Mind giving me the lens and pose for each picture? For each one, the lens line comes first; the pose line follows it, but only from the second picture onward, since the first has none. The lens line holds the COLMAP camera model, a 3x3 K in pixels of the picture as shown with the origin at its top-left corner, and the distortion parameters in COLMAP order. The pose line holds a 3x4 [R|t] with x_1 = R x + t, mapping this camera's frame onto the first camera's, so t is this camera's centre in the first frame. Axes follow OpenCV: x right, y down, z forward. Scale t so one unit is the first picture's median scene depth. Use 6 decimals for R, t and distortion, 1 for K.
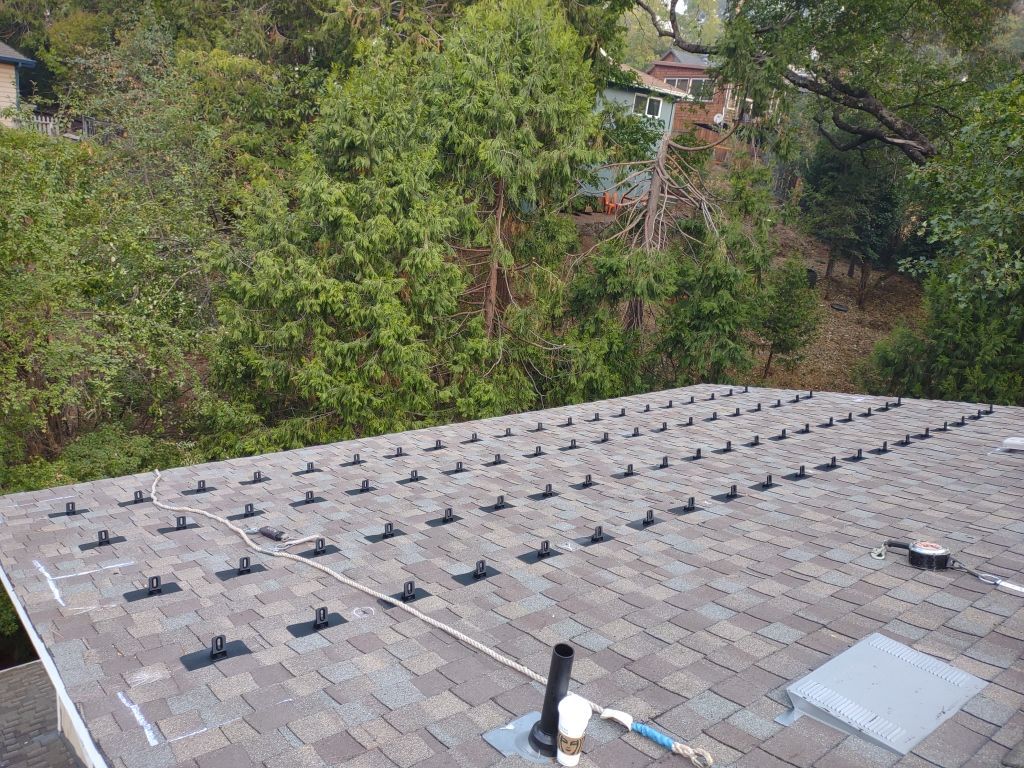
lens RADIAL K [[757.5, 0, 491.0], [0, 757.5, 390.3], [0, 0, 1]] dist [-0.005499, -0.002362]
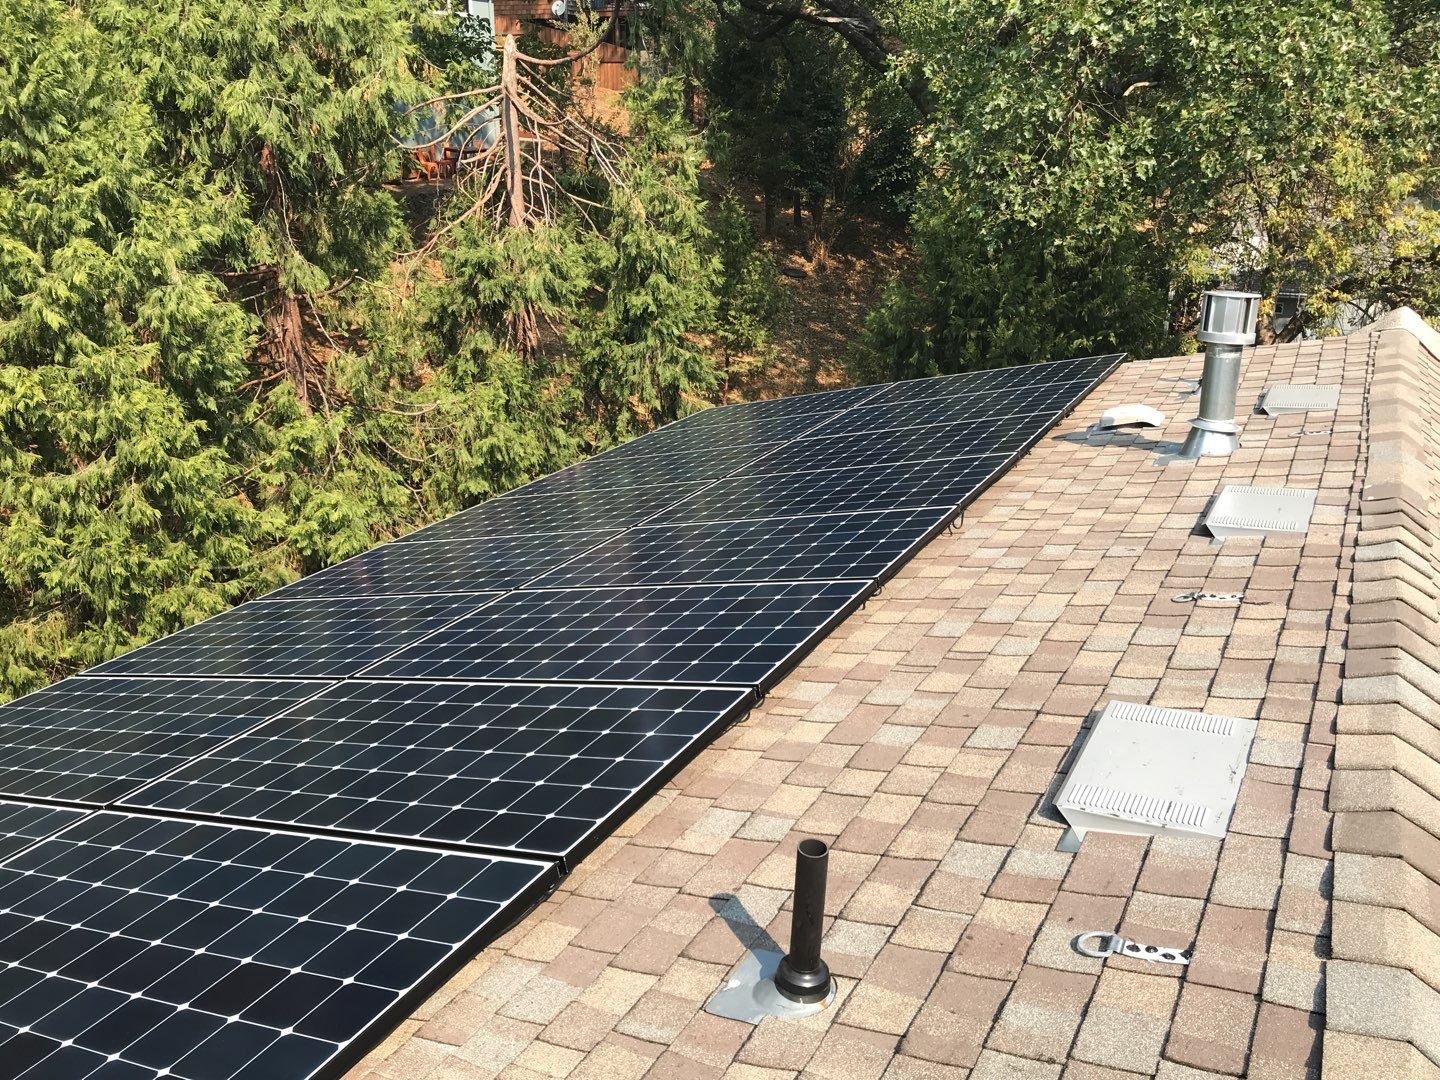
lens RADIAL K [[1184.5, 0, 720.1], [0, 1184.5, 532.0], [0, 0, 1]] dist [0.032778, -0.077945]
pose [[0.913771, -0.229120, 0.335450, -0.053858], [0.206406, 0.973094, 0.102395, -0.011662], [-0.349885, -0.024327, 0.936477, 0.007433]]
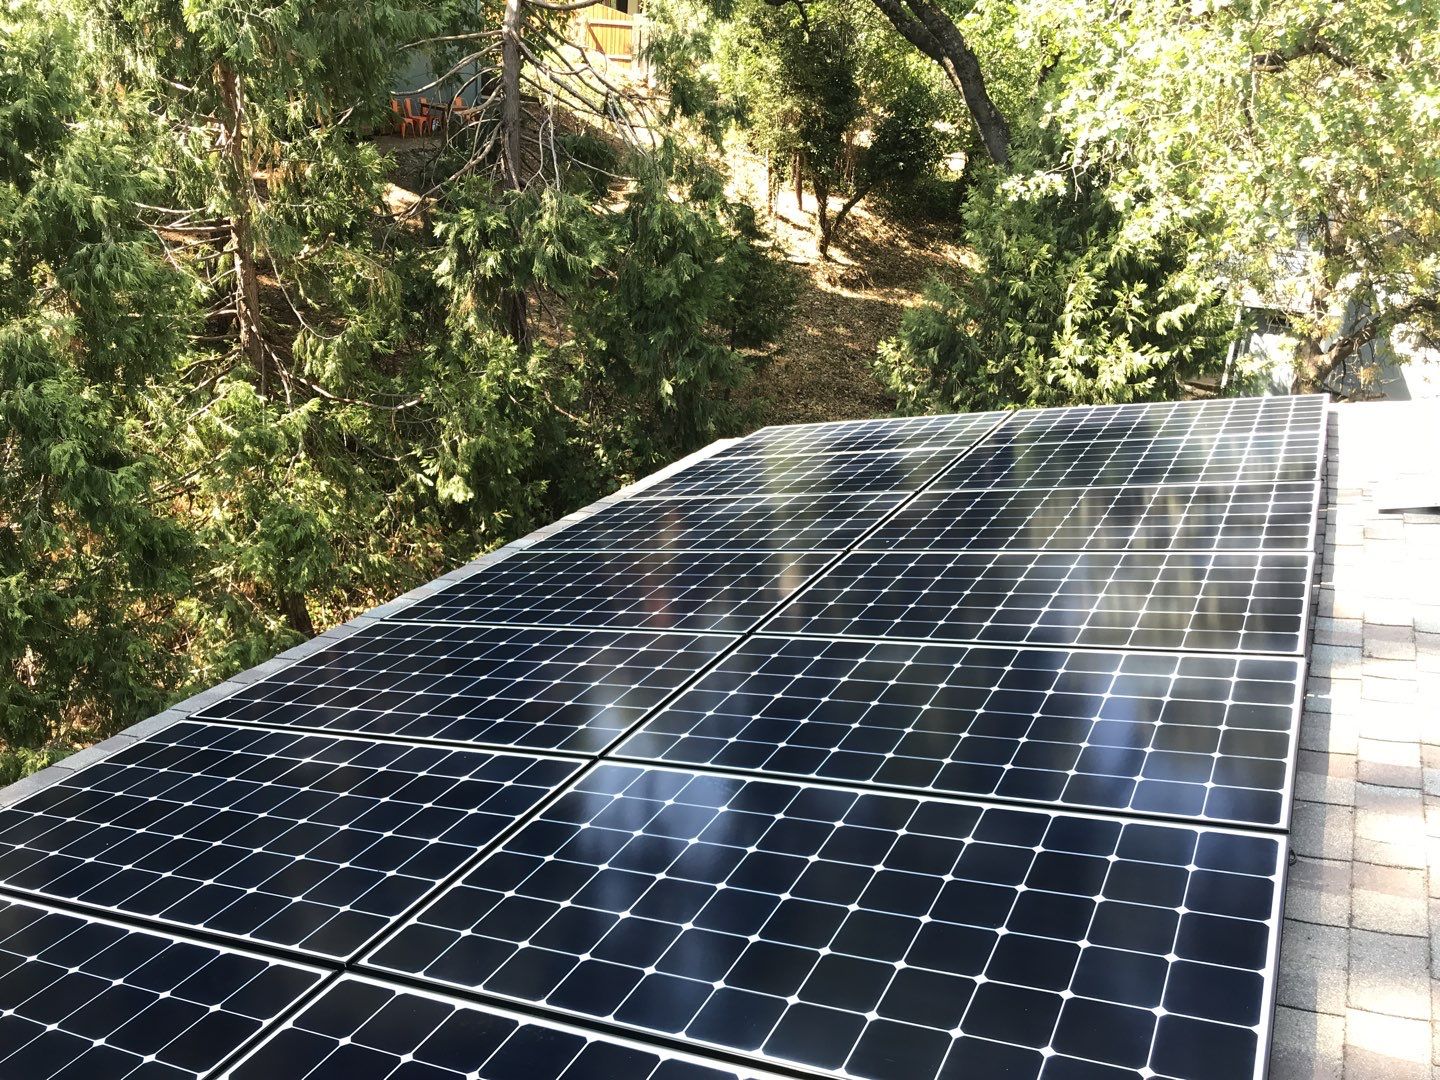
lens RADIAL K [[1175.5, 0, 702.8], [0, 1175.5, 533.5], [0, 0, 1]] dist [0.031560, -0.009125]
pose [[0.913671, -0.195379, 0.356417, -0.048056], [0.160308, 0.979027, 0.125730, -0.047642], [-0.373507, -0.057739, 0.925829, 0.196334]]
